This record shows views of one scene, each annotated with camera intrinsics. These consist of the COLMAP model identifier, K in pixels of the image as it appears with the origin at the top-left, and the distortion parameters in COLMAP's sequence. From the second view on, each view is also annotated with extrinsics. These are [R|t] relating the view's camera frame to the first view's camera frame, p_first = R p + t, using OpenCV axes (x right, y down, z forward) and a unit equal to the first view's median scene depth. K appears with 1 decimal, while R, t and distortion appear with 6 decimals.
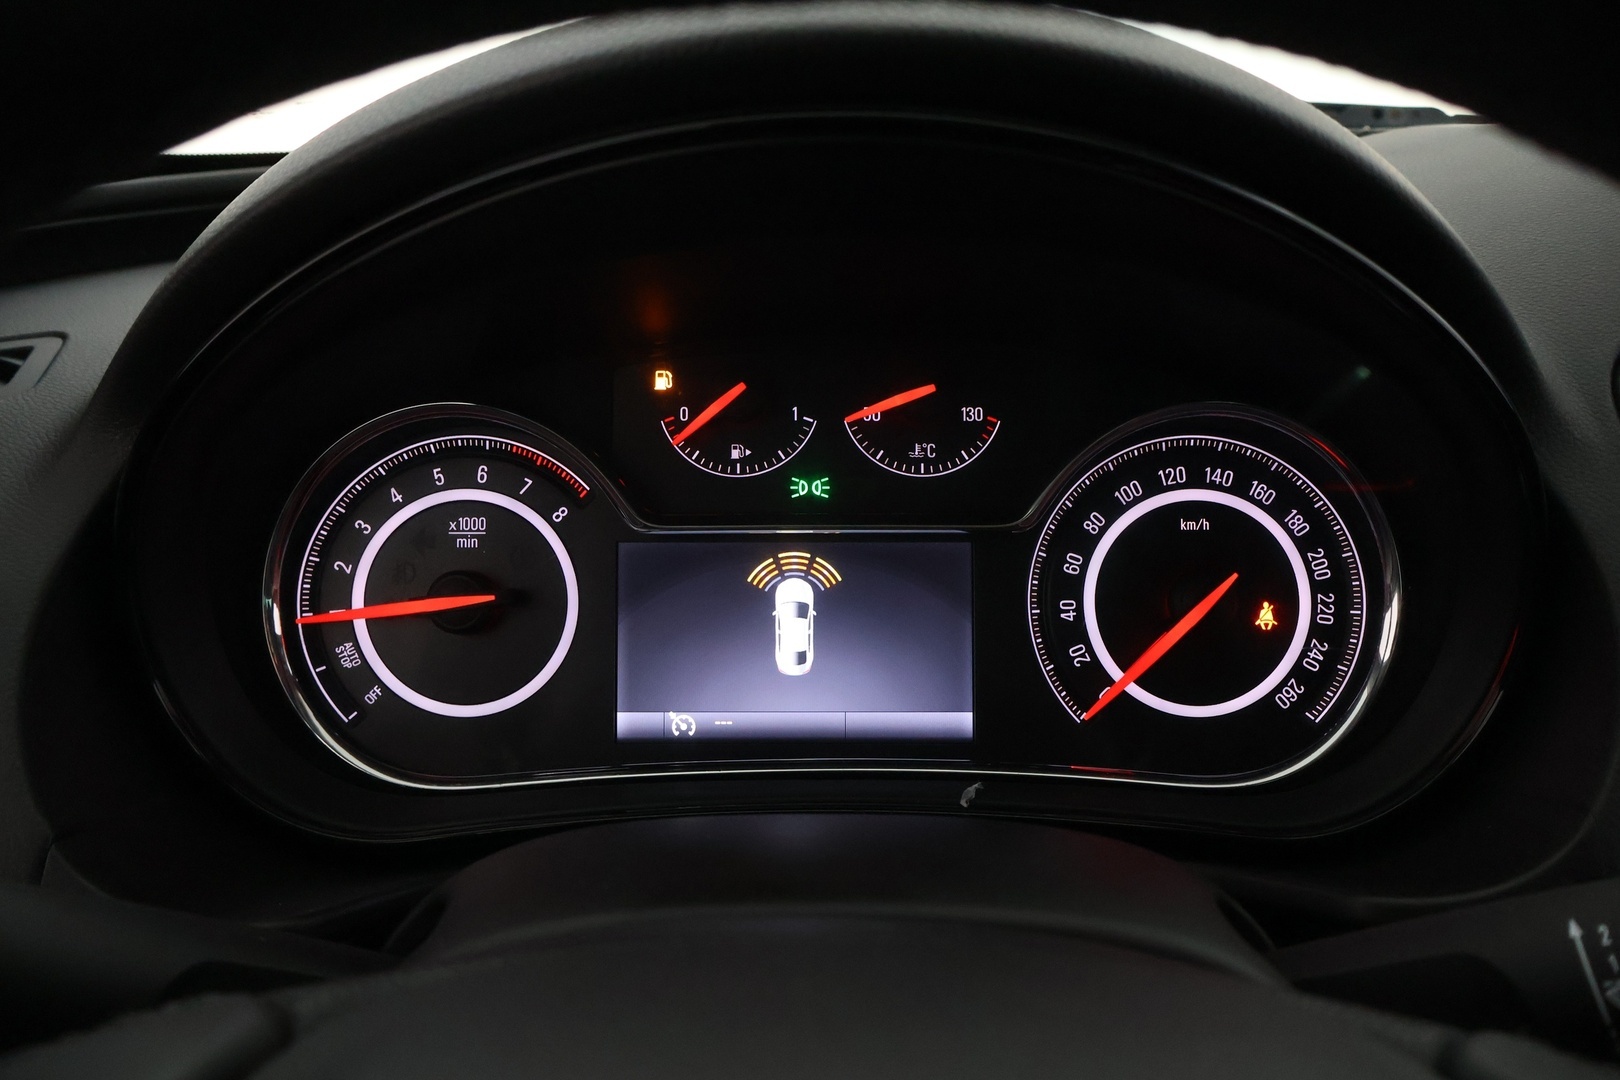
lens RADIAL K [[1365.1, 0, 801.1], [0, 1365.1, 539.0], [0, 0, 1]] dist [0.001385, -0.005368]
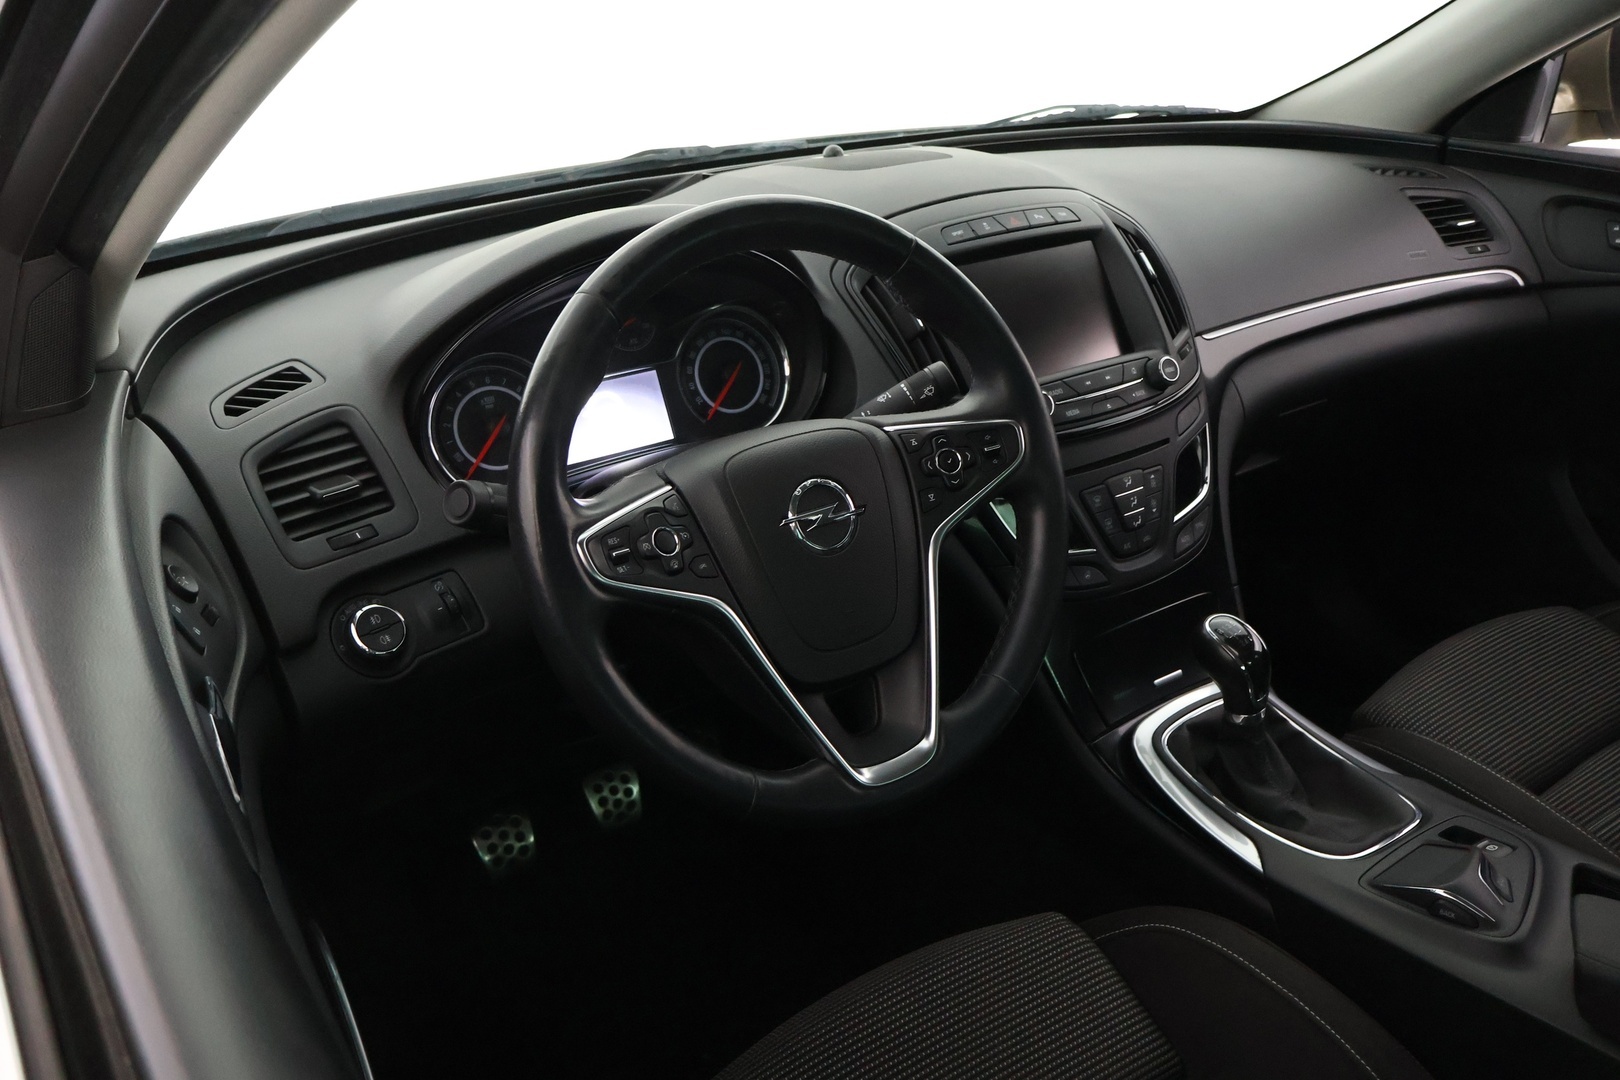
lens RADIAL K [[1365.1, 0, 812.7], [0, 1365.1, 543.6], [0, 0, 1]] dist [0.001385, -0.005368]
pose [[0.822527, -0.254776, 0.508467, -1.146997], [0.216422, 0.967000, 0.134434, 0.040463], [-0.525938, -0.000532, 0.850522, -1.591708]]
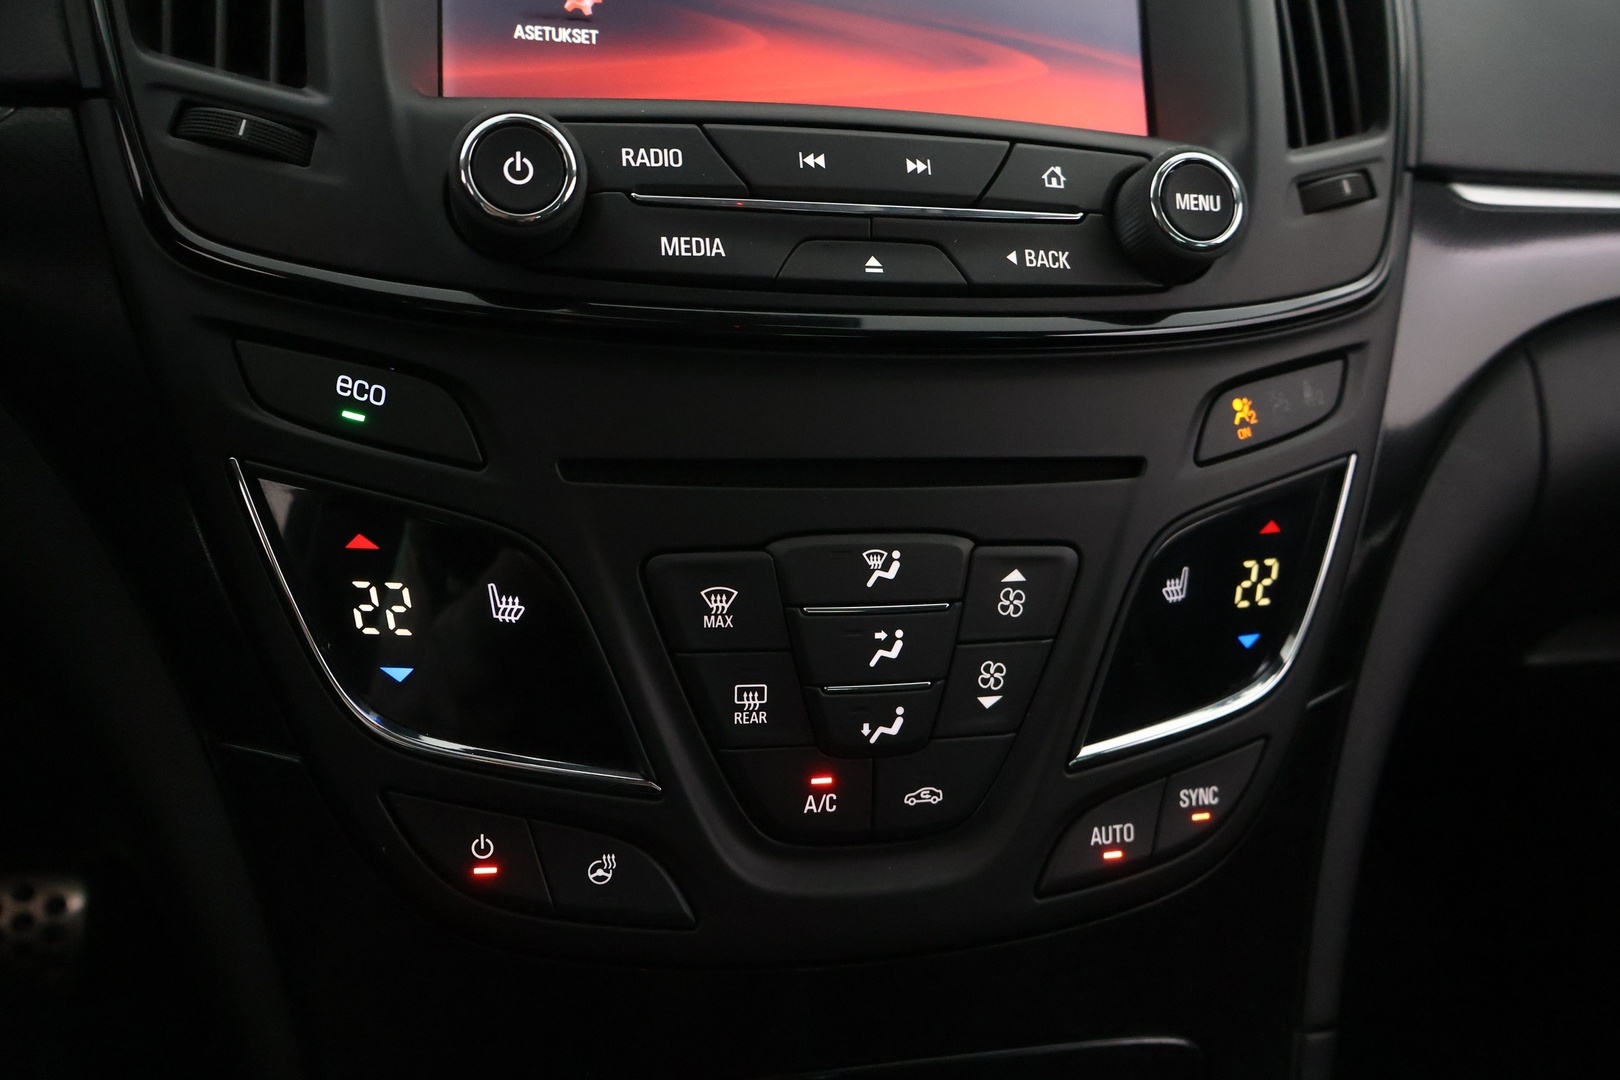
lens RADIAL K [[1365.1, 0, 822.3], [0, 1365.1, 505.0], [0, 0, 1]] dist [0.001385, -0.005368]
pose [[0.972446, -0.010971, 0.232870, 0.817327], [-0.012010, 0.995208, 0.097040, 0.357970], [-0.232818, -0.097163, 0.967654, -0.111294]]
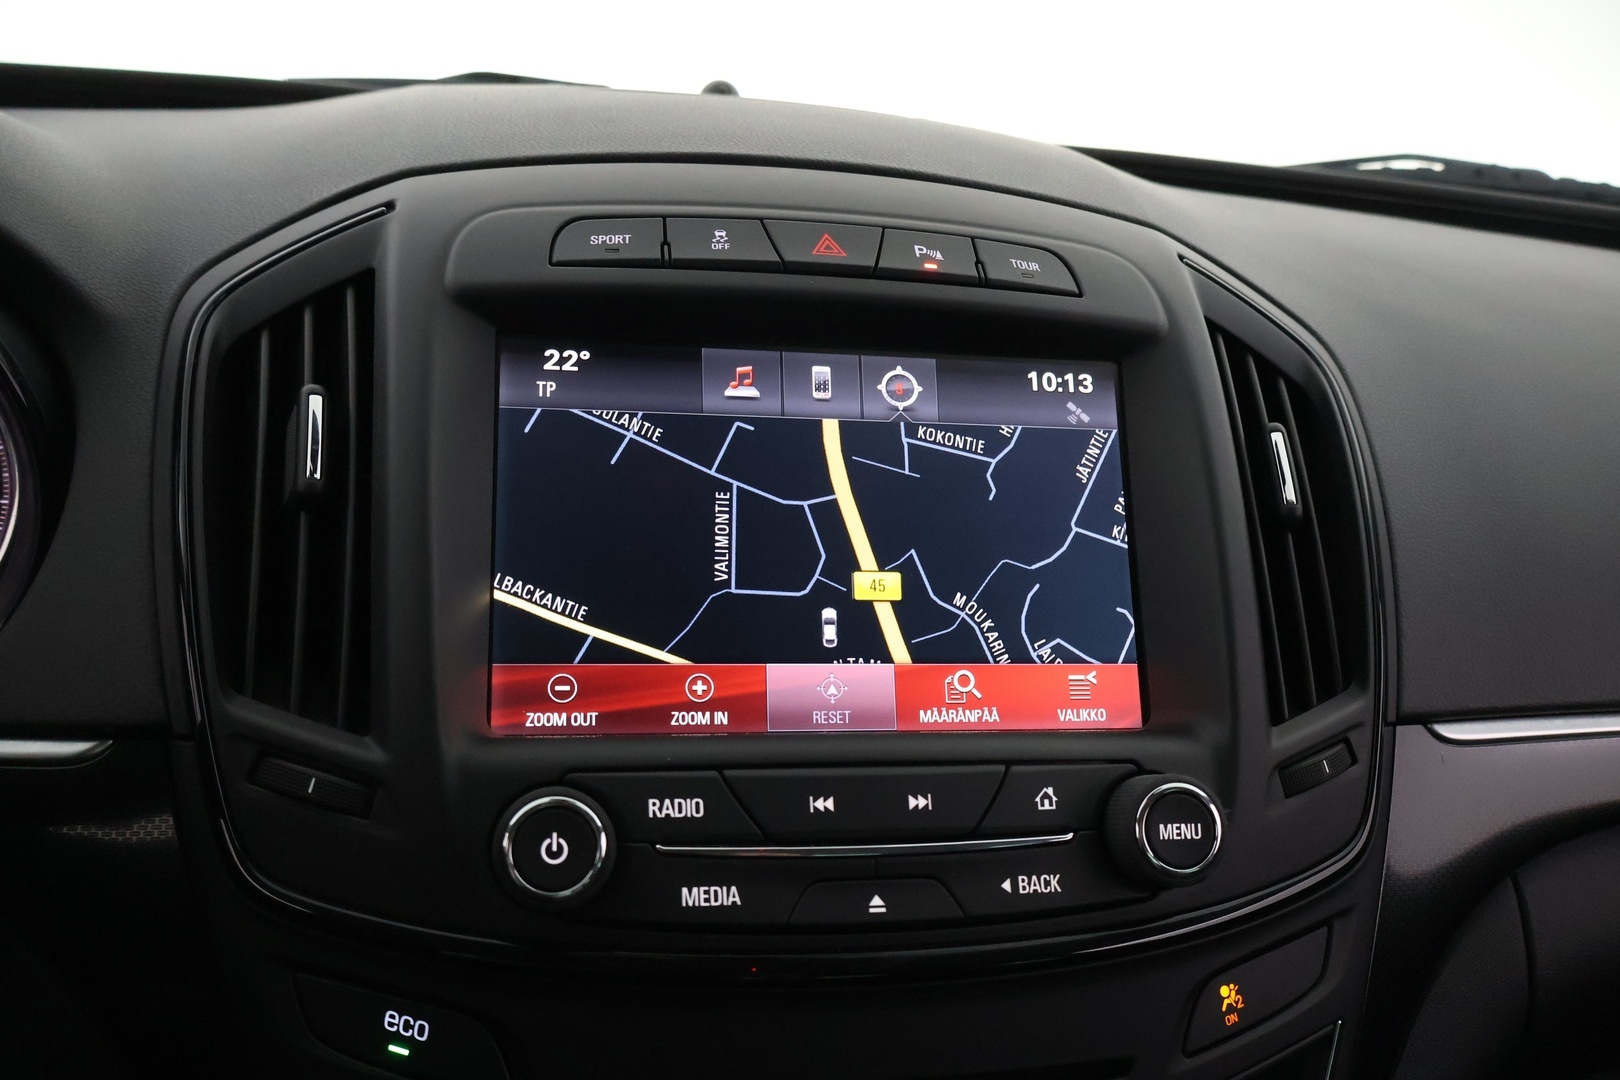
lens RADIAL K [[1365.1, 0, 803.5], [0, 1365.1, 531.0], [0, 0, 1]] dist [0.001385, -0.005368]
pose [[0.980710, 0.020912, 0.194348, 0.814537], [-0.021659, 0.999764, 0.001718, 0.060640], [-0.194266, -0.005894, 0.980931, -0.171980]]
